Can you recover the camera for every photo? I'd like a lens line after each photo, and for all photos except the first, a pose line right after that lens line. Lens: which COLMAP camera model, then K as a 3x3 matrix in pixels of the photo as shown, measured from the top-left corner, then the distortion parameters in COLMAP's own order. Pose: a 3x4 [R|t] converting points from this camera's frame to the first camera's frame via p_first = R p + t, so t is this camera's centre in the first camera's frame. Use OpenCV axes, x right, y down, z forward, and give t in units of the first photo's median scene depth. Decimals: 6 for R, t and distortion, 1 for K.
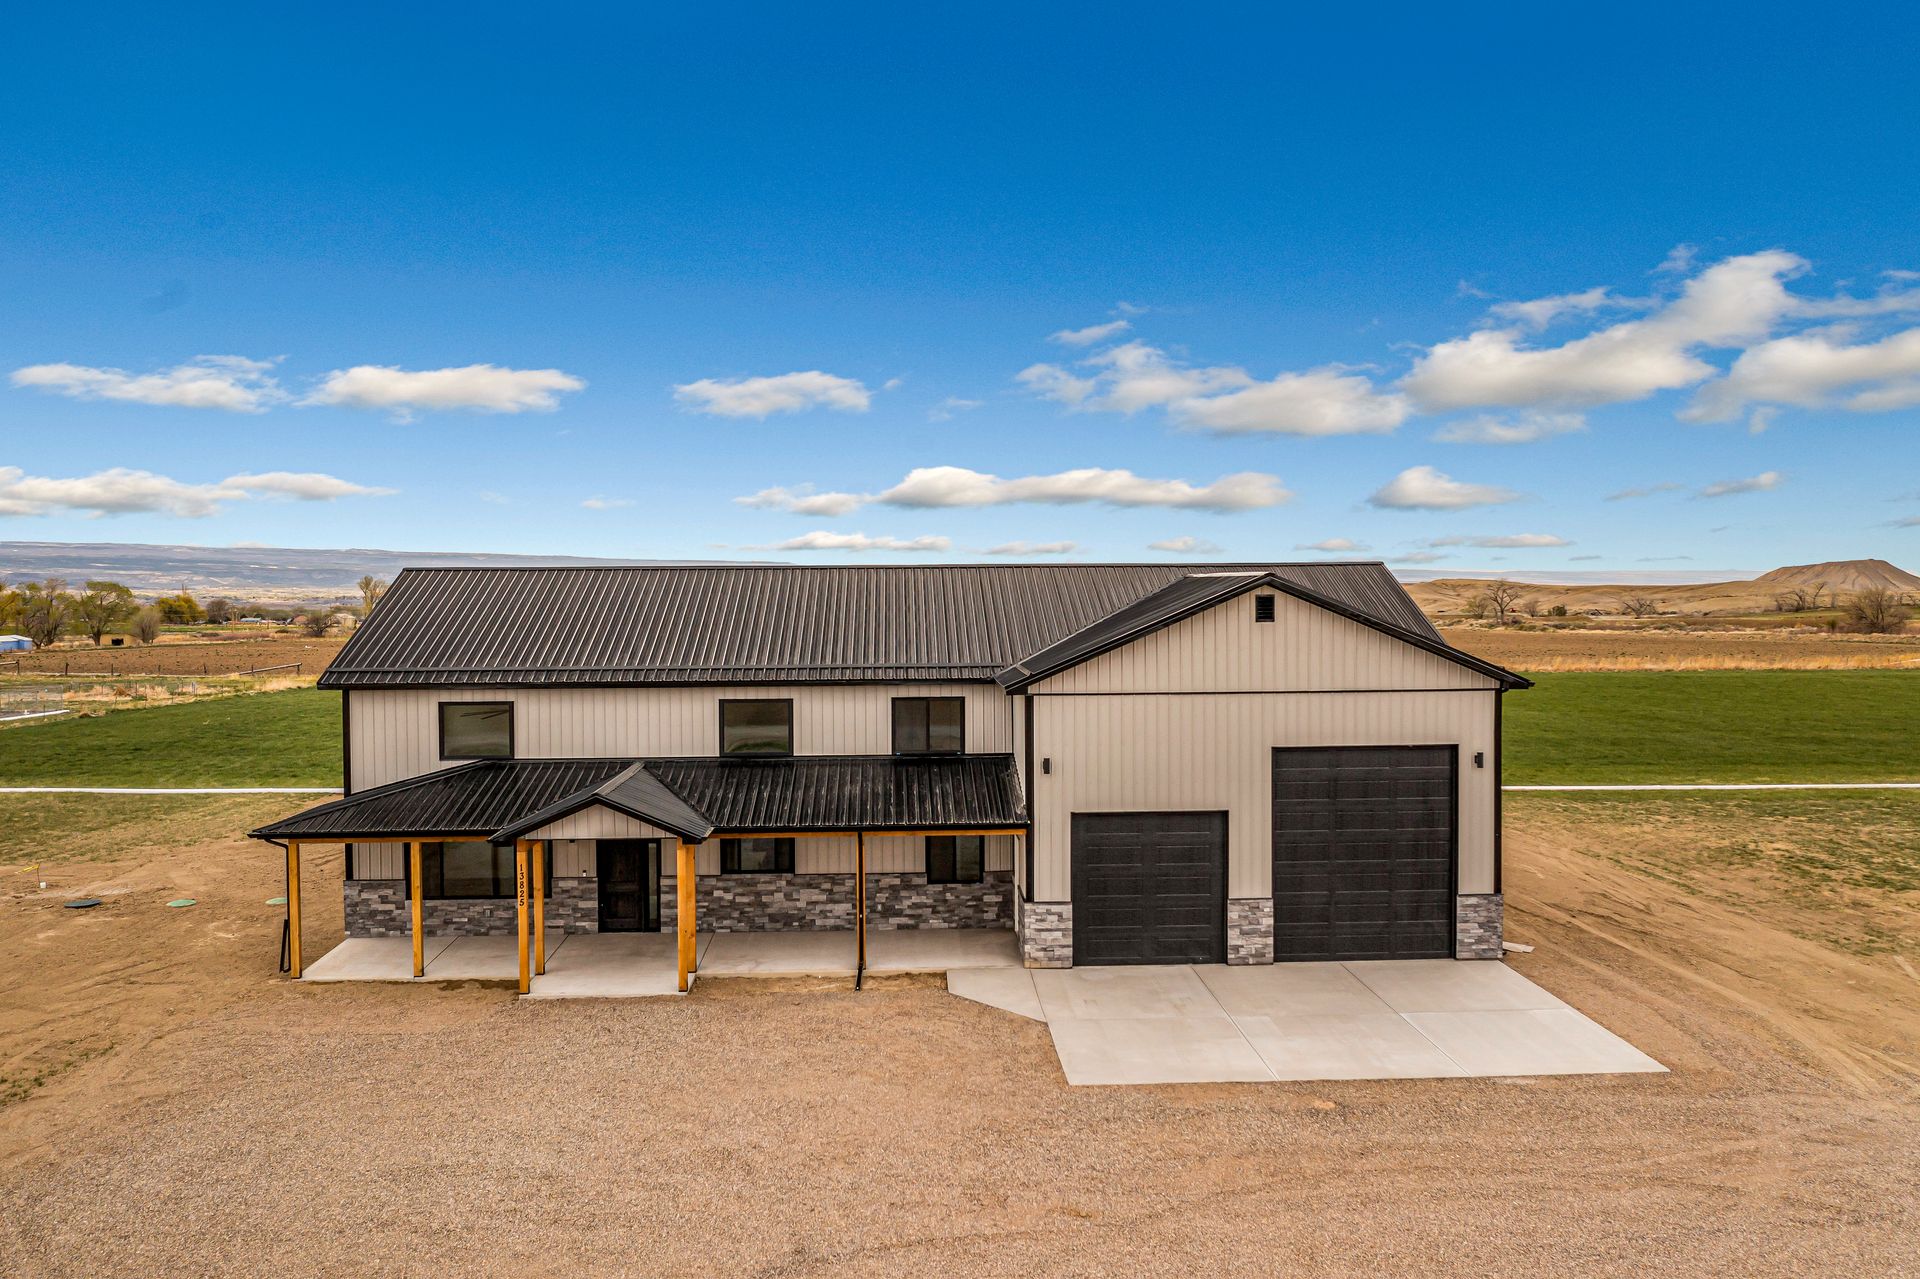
lens RADIAL K [[1512.9, 0, 962.9], [0, 1512.9, 641.5], [0, 0, 1]] dist [-0.004216, 0.002535]
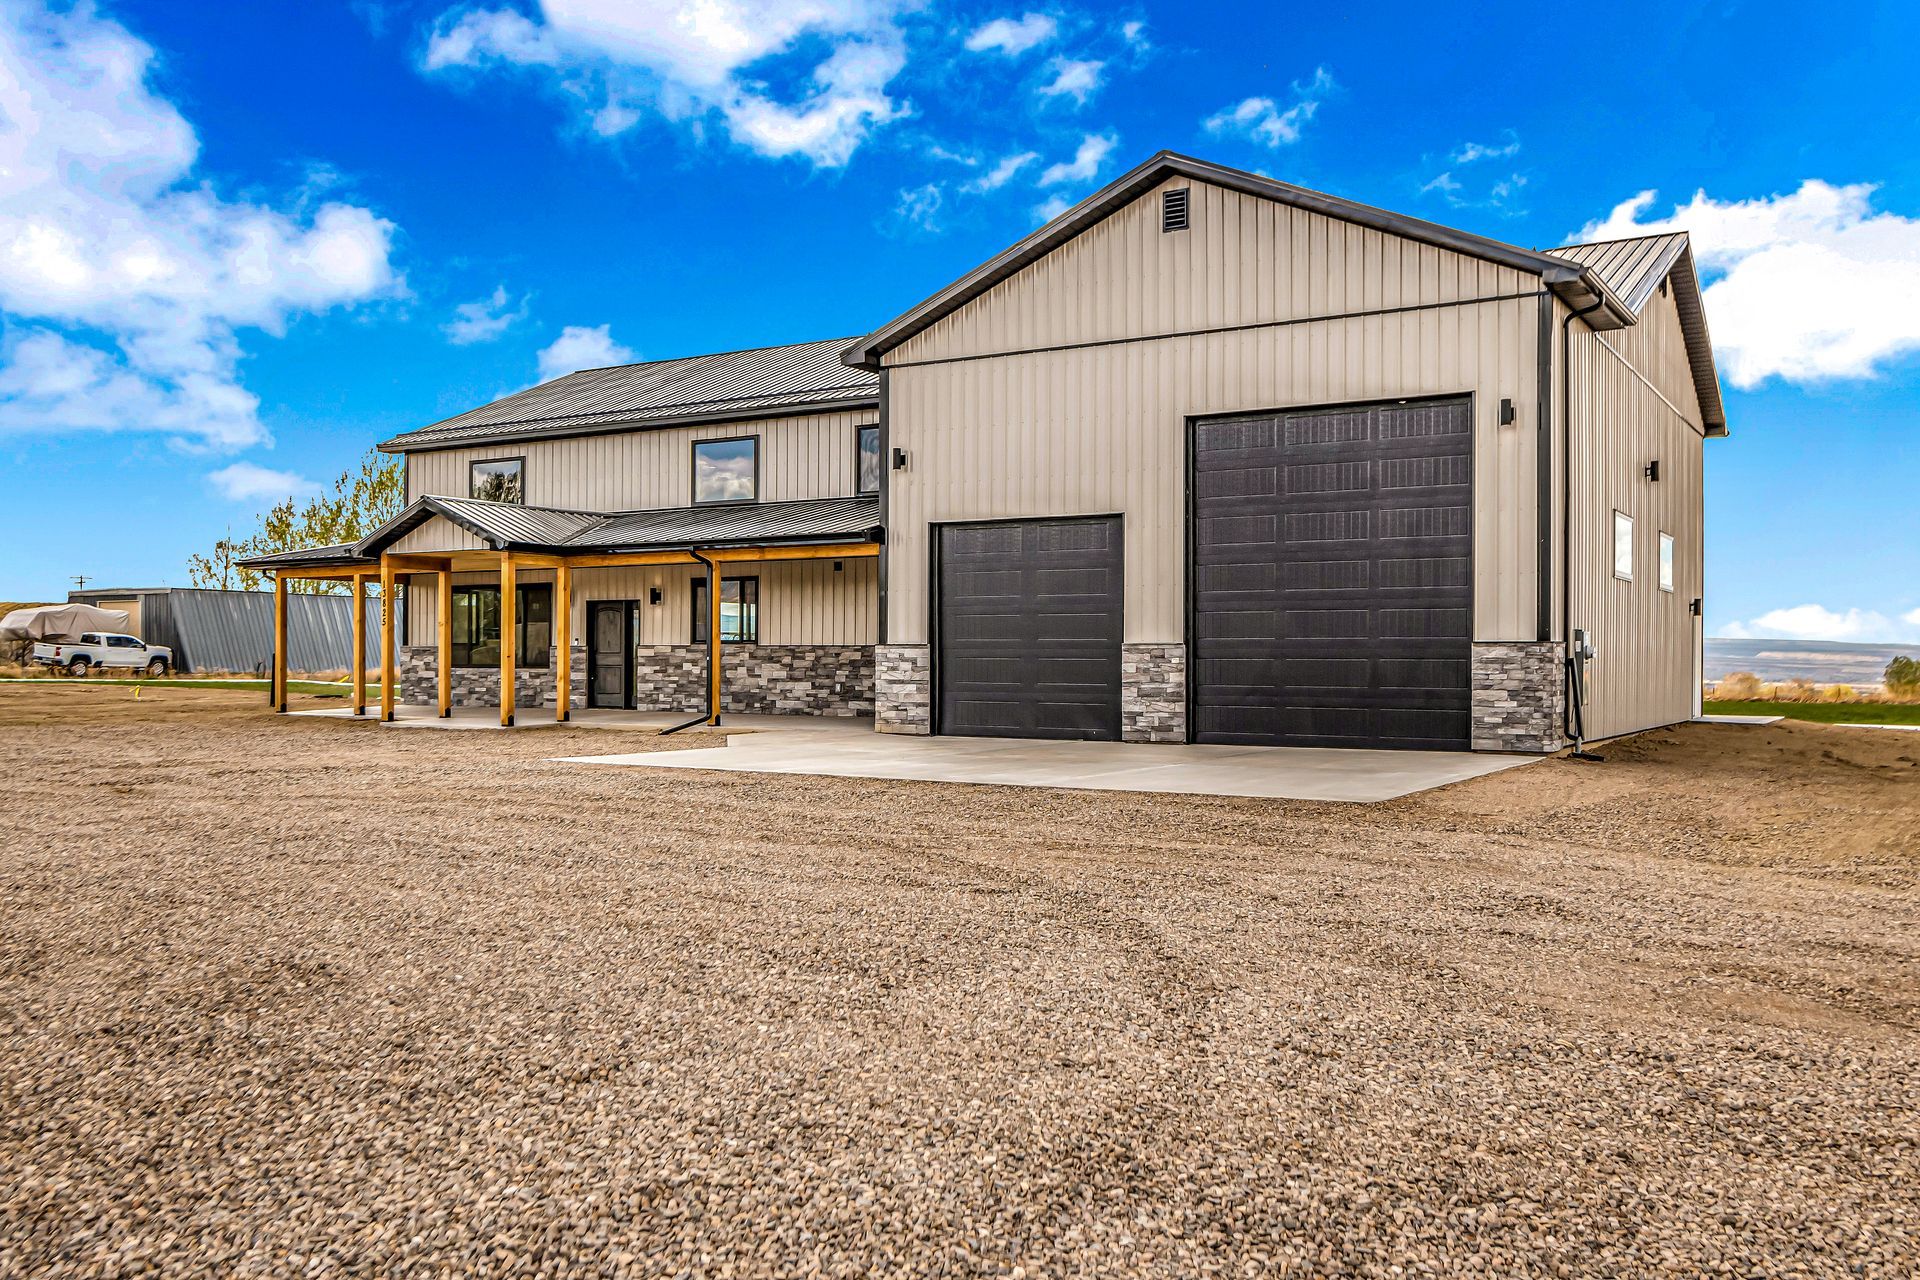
lens RADIAL K [[1604.1, 0, 960.9], [0, 1604.1, 655.9], [0, 0, 1]] dist [0.011690, -0.008008]
pose [[0.828459, 0.007776, -0.559996, 0.518714], [-0.031461, 0.998971, -0.032672, 0.201230], [0.559165, 0.044686, 0.827851, 0.359982]]
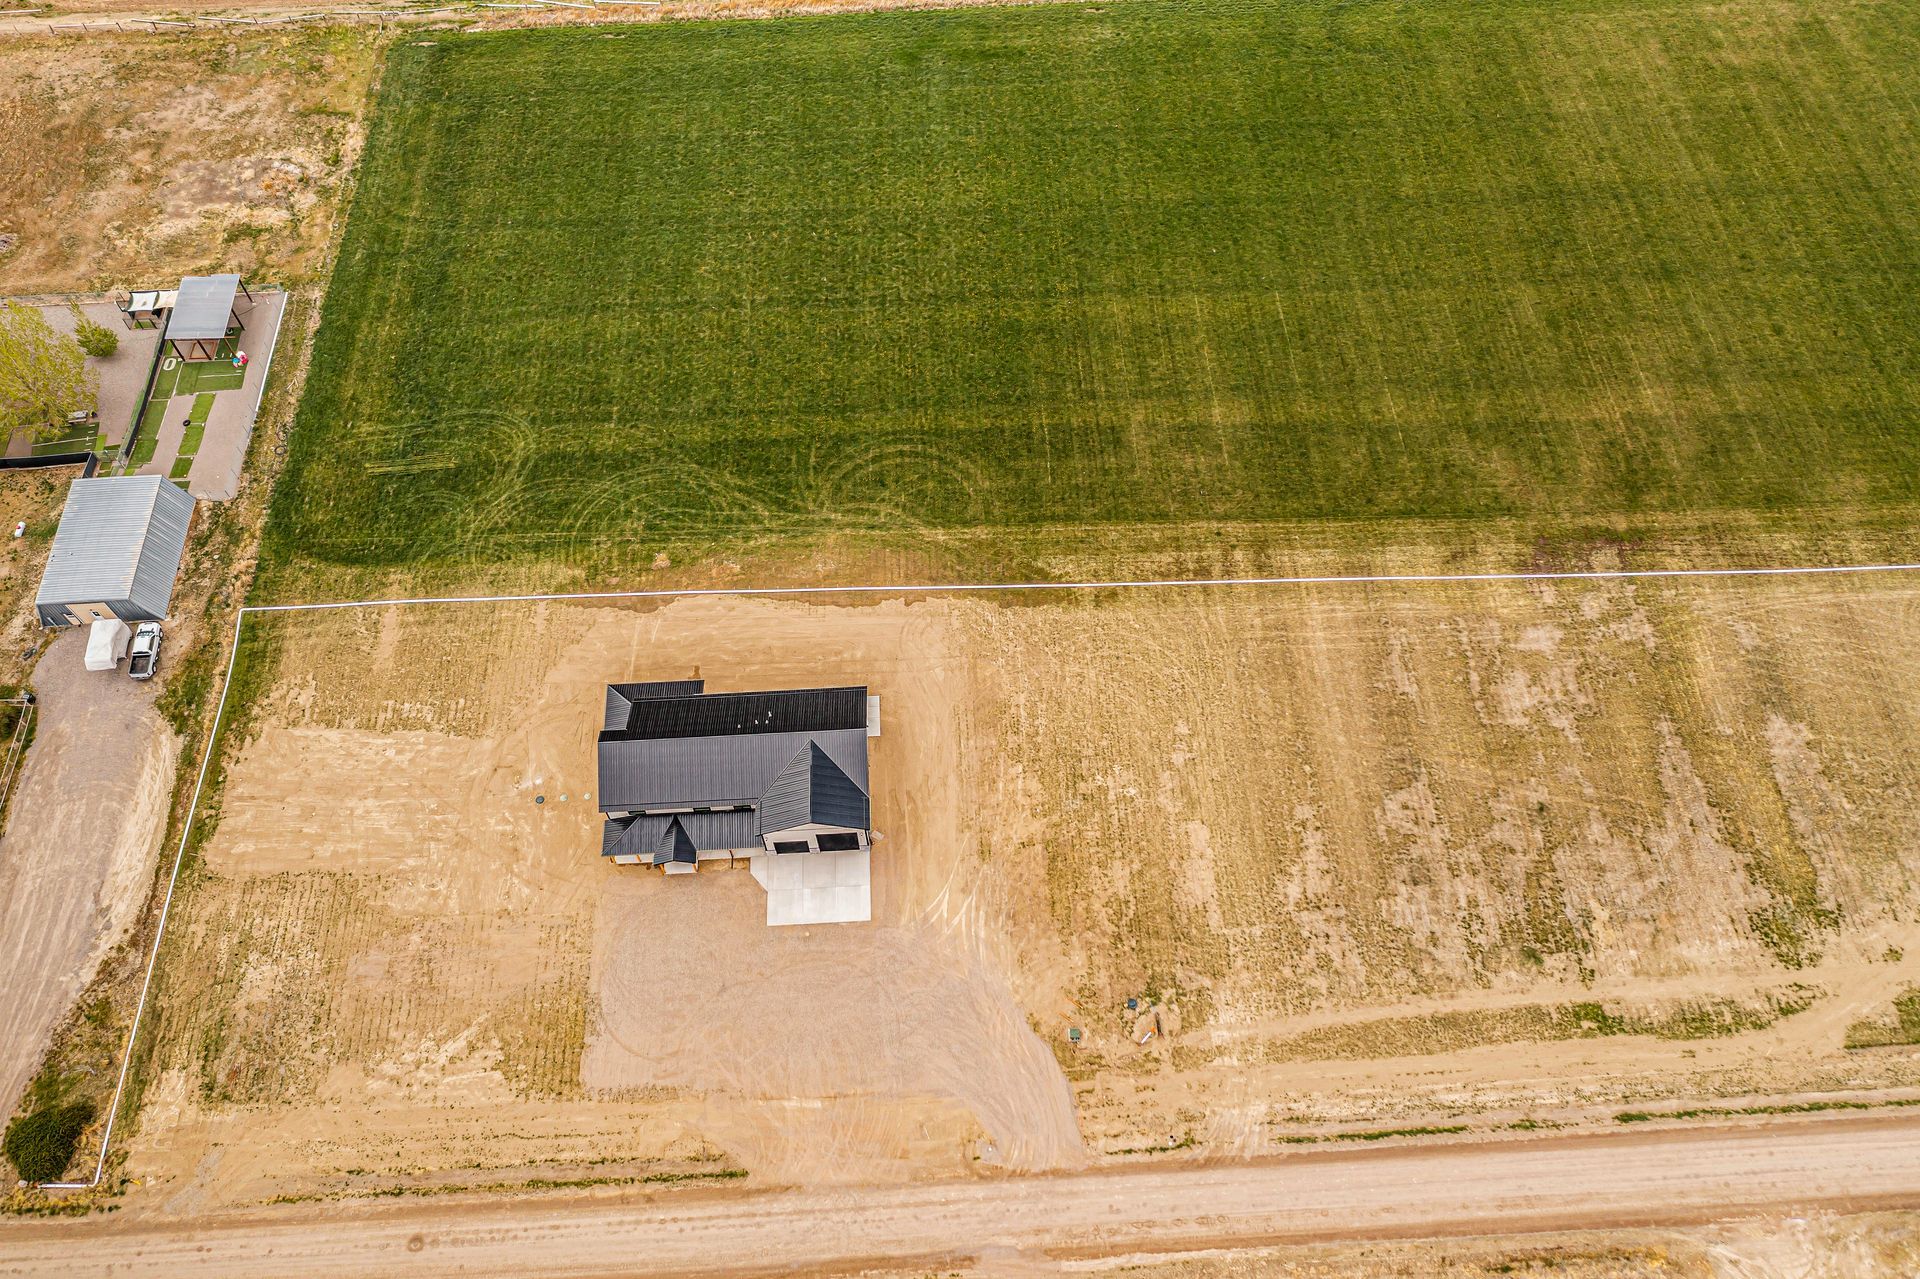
lens RADIAL K [[1512.9, 0, 966.8], [0, 1512.9, 621.8], [0, 0, 1]] dist [-0.004216, 0.002535]
pose [[0.999944, -0.009637, -0.004325, 0.686582], [0.009003, 0.563443, 0.826106, -4.059129], [-0.005524, -0.826098, 0.563499, -1.050366]]
